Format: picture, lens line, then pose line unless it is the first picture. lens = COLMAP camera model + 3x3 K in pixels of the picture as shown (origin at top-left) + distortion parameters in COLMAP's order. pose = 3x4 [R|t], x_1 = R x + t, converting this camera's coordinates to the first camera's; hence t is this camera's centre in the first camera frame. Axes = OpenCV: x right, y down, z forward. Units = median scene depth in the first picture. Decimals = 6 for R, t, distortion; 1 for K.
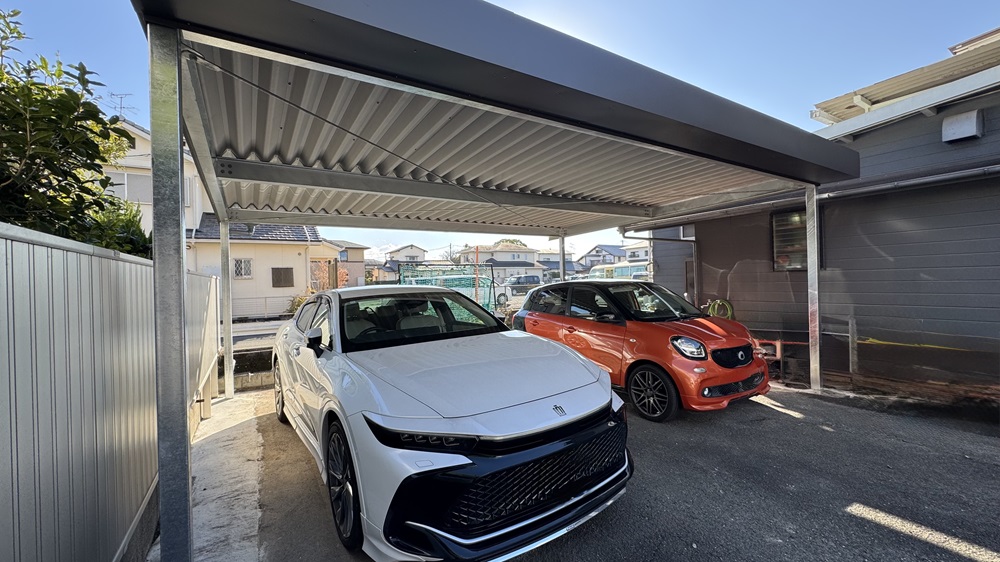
lens RADIAL K [[400.8, 0, 500.0], [0, 400.8, 281.0], [0, 0, 1]] dist [-0.002023, -0.000051]
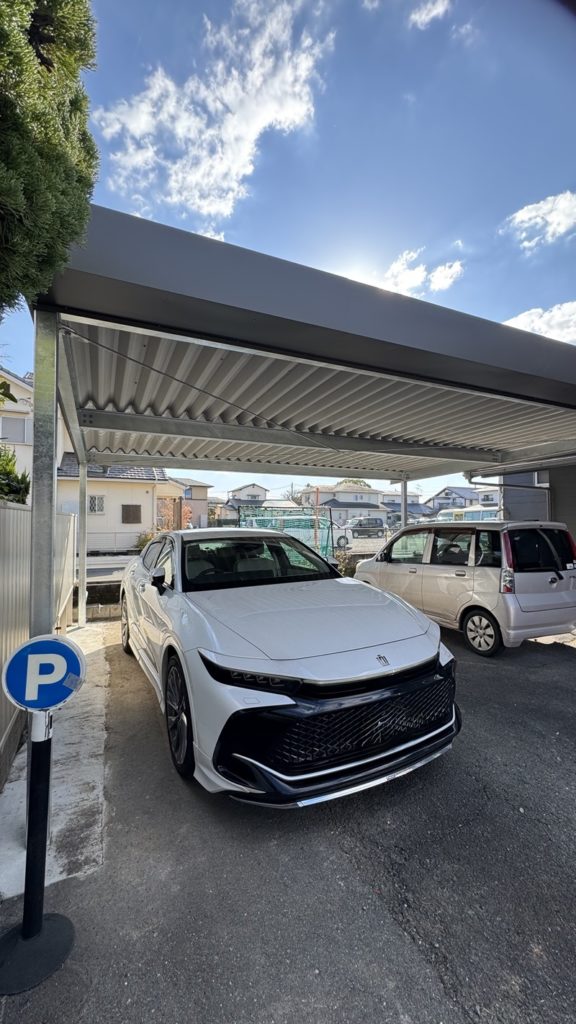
lens RADIAL K [[410.4, 0, 288.0], [0, 410.4, 512.0], [0, 0, 1]] dist [-0.002023, -0.000051]
pose [[0.990963, 0.024502, -0.131882, 0.019117], [-0.027418, 0.999417, -0.020341, -0.014515], [0.131307, 0.023773, 0.991057, -0.041800]]
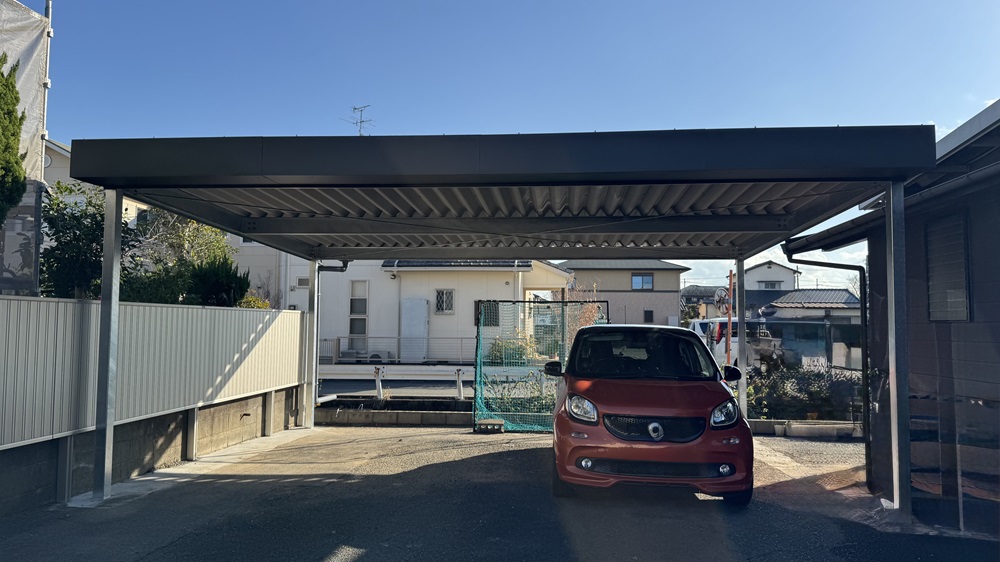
lens RADIAL K [[708.1, 0, 500.0], [0, 708.1, 281.0], [0, 0, 1]] dist [0.000525, 0.000025]
pose [[0.796378, -0.005694, -0.604772, 1.136648], [-0.030912, 0.998265, -0.050105, -0.016679], [0.604008, 0.058597, 0.794821, -0.259566]]
